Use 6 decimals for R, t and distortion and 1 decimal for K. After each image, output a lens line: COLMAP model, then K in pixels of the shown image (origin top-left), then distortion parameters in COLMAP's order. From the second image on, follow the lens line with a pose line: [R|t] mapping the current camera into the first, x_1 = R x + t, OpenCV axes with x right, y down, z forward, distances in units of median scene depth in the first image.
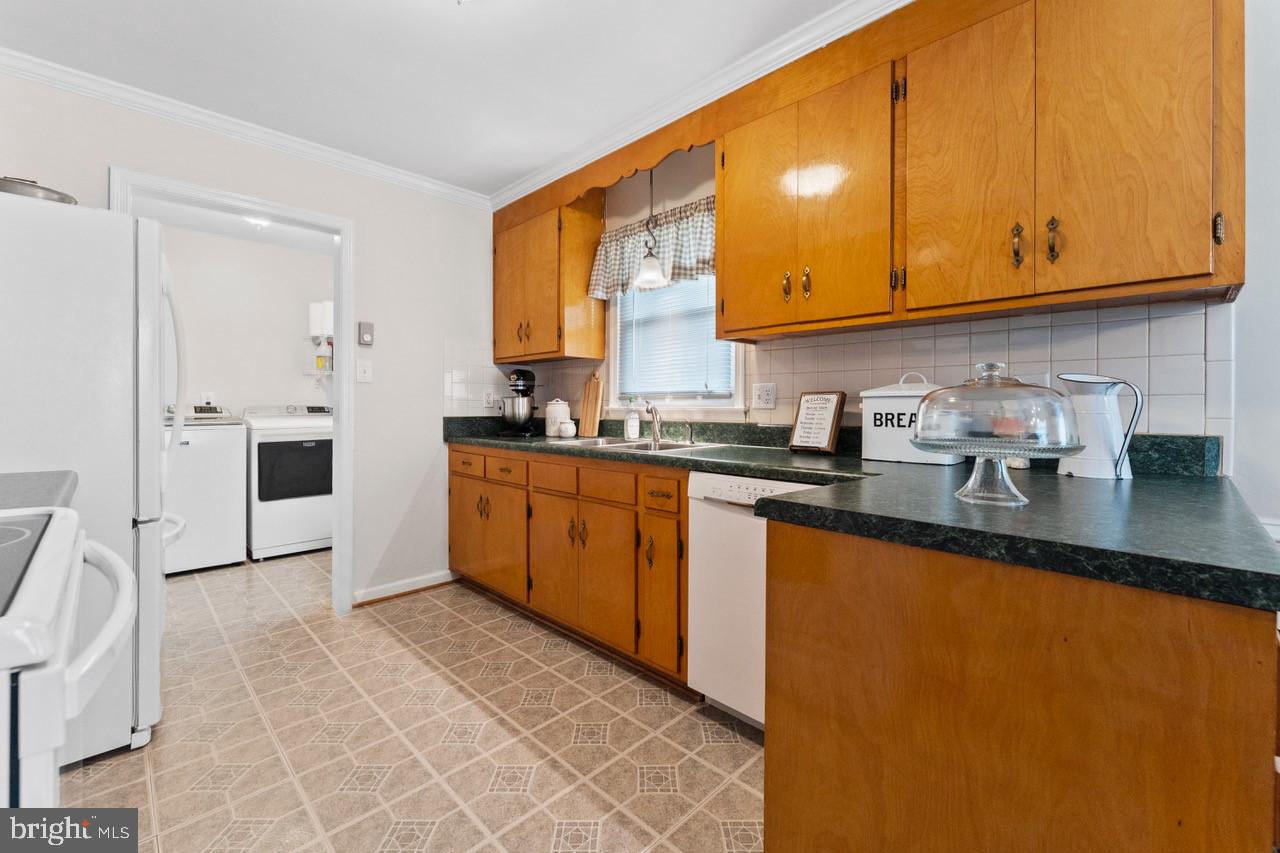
lens RADIAL K [[515.7, 0, 640.0], [0, 515.7, 426.5], [0, 0, 1]] dist [0.000564, 0.000034]
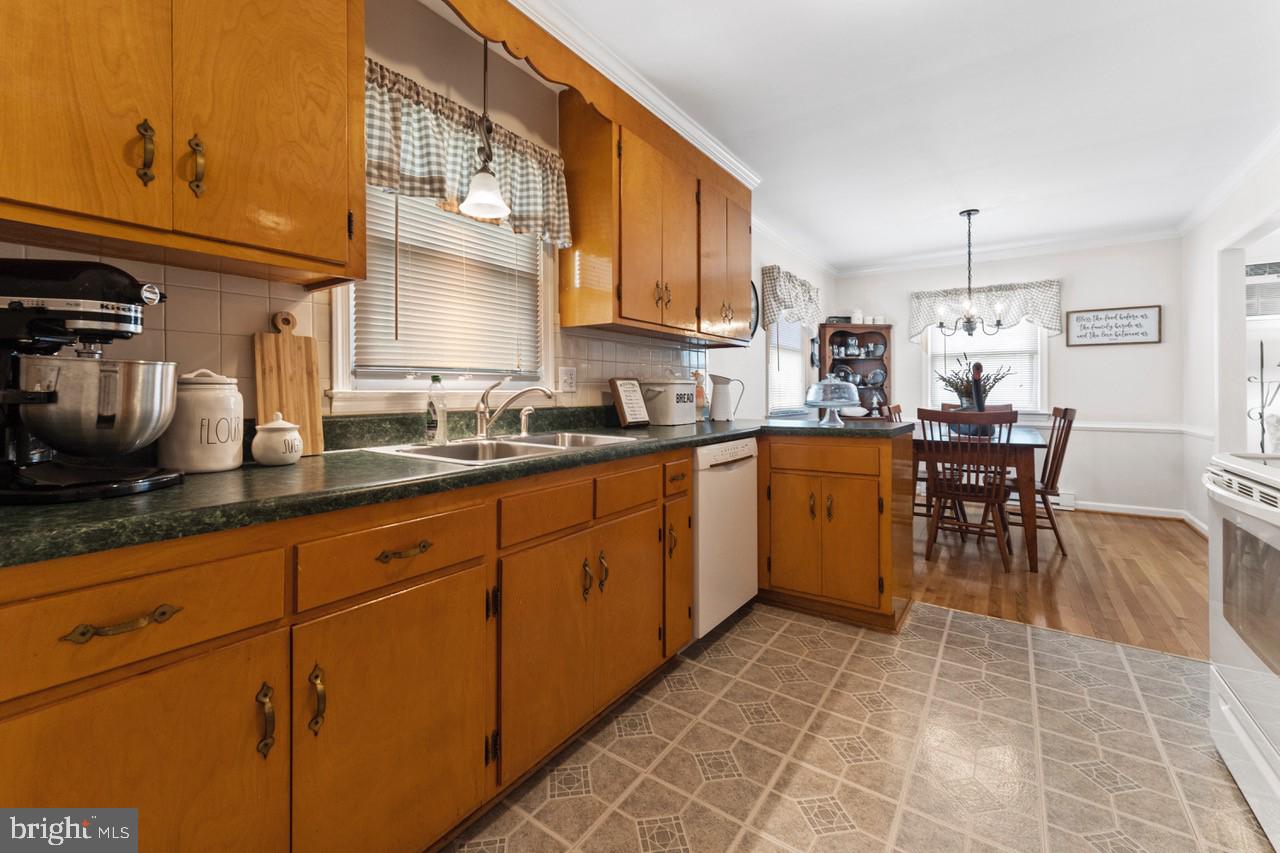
lens RADIAL K [[506.1, 0, 638.7], [0, 506.1, 395.0], [0, 0, 1]] dist [0.001215, 0.000079]
pose [[-0.135562, -0.011414, 0.990703, -0.947538], [0.032613, 0.999340, 0.015976, -0.048061], [-0.990232, 0.034476, -0.135100, 1.226069]]
